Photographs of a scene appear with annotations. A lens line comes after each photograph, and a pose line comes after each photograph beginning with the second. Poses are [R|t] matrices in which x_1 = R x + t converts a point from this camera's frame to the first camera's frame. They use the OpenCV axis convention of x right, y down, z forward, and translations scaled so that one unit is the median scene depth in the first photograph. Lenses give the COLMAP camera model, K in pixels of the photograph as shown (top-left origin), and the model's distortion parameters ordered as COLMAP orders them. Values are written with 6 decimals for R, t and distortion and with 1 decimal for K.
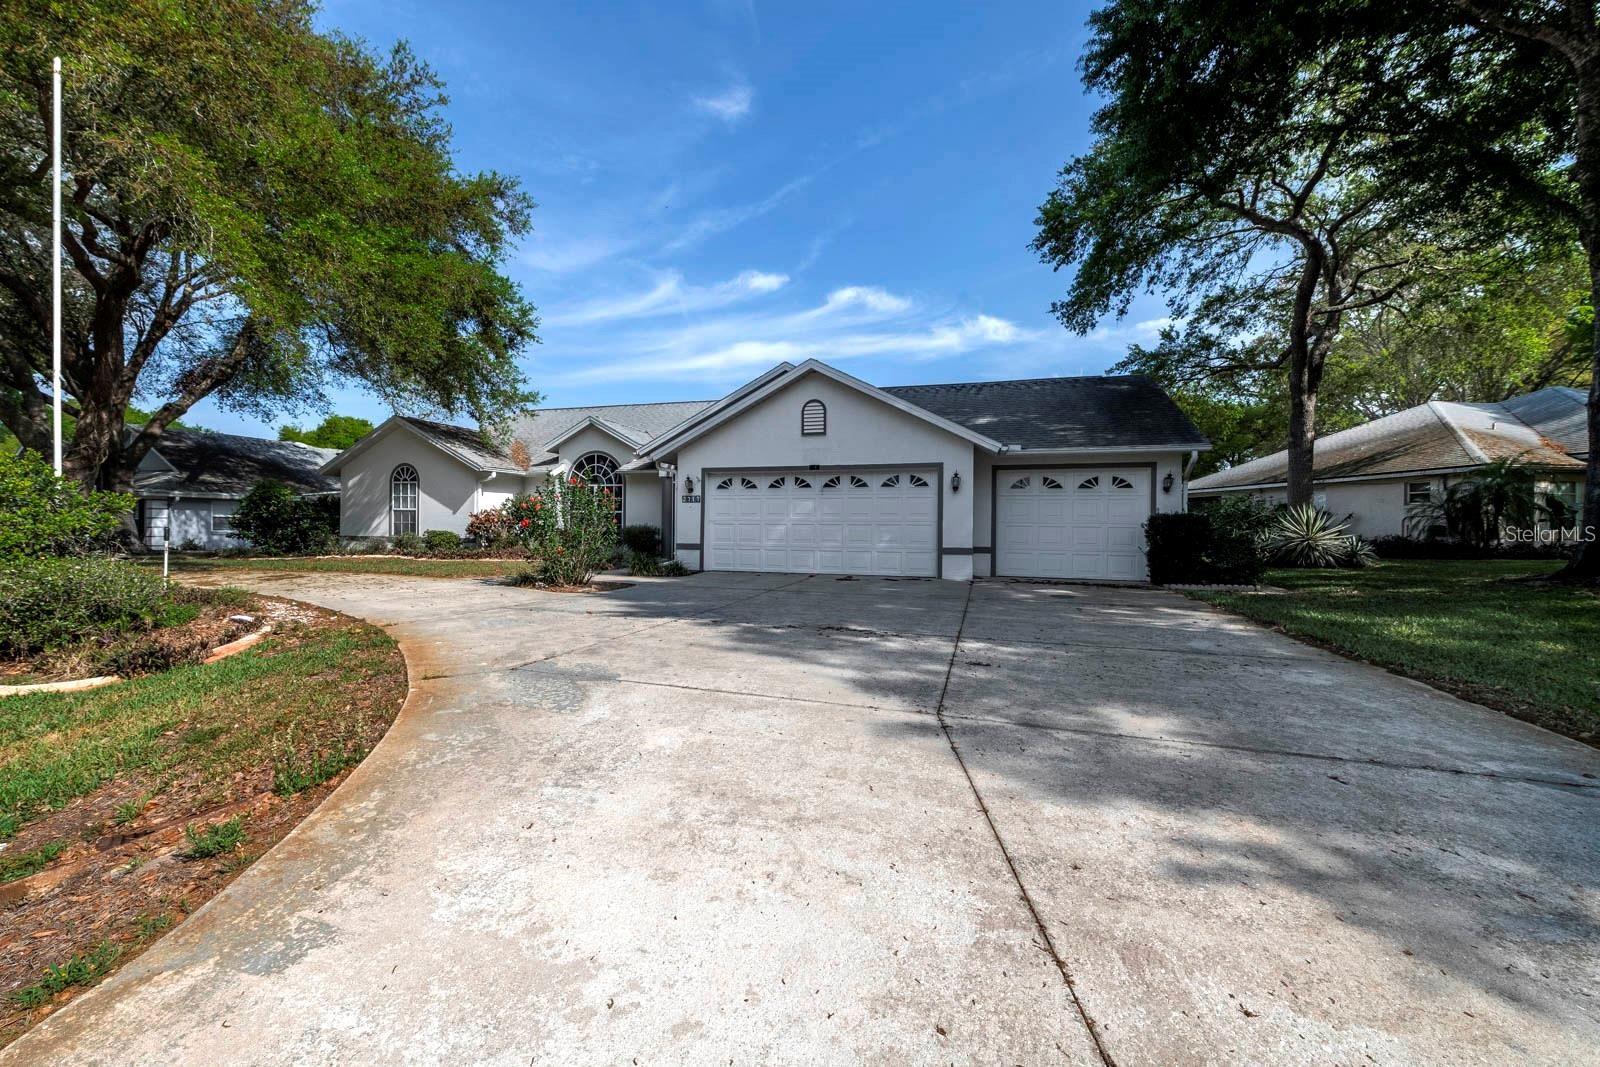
lens RADIAL K [[636.8, 0, 800.0], [0, 636.8, 533.5], [0, 0, 1]] dist [0.013969, 0.000151]
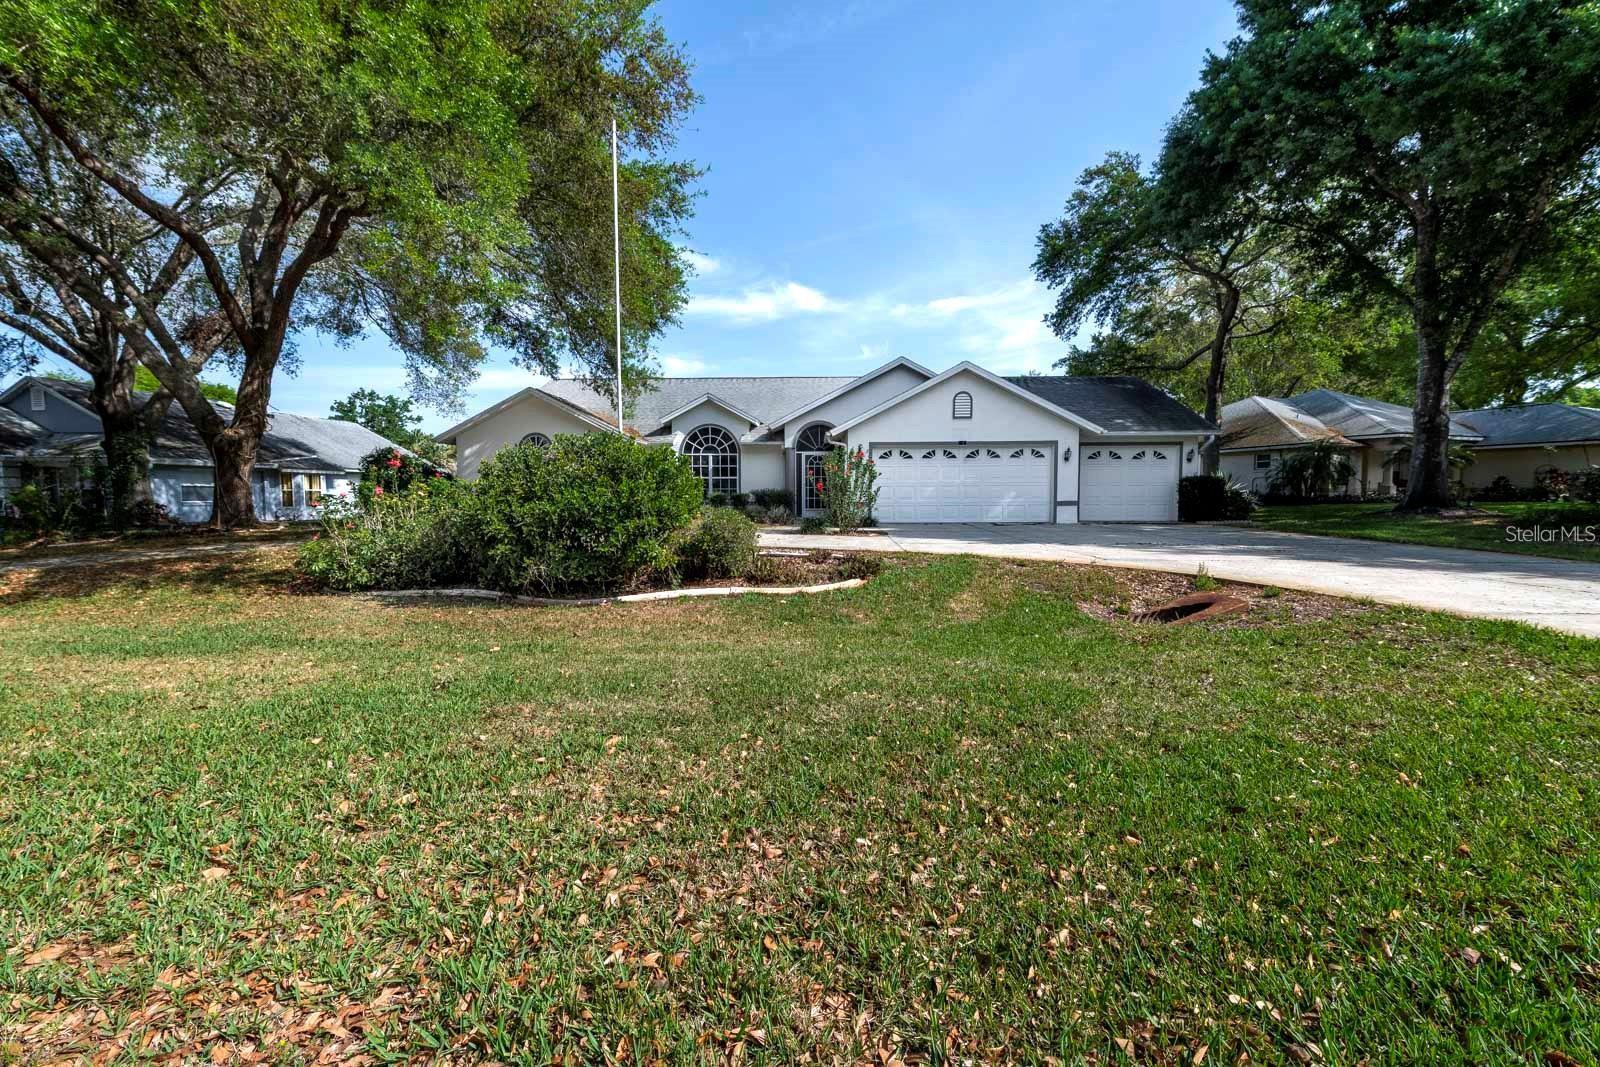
lens RADIAL K [[630.0, 0, 800.0], [0, 630.0, 533.5], [0, 0, 1]] dist [0.010131, -0.000135]
pose [[0.966668, -0.027815, 0.254516, -0.624696], [0.013881, 0.998313, 0.056382, 0.006868], [-0.255655, -0.050970, 0.965424, -0.194258]]
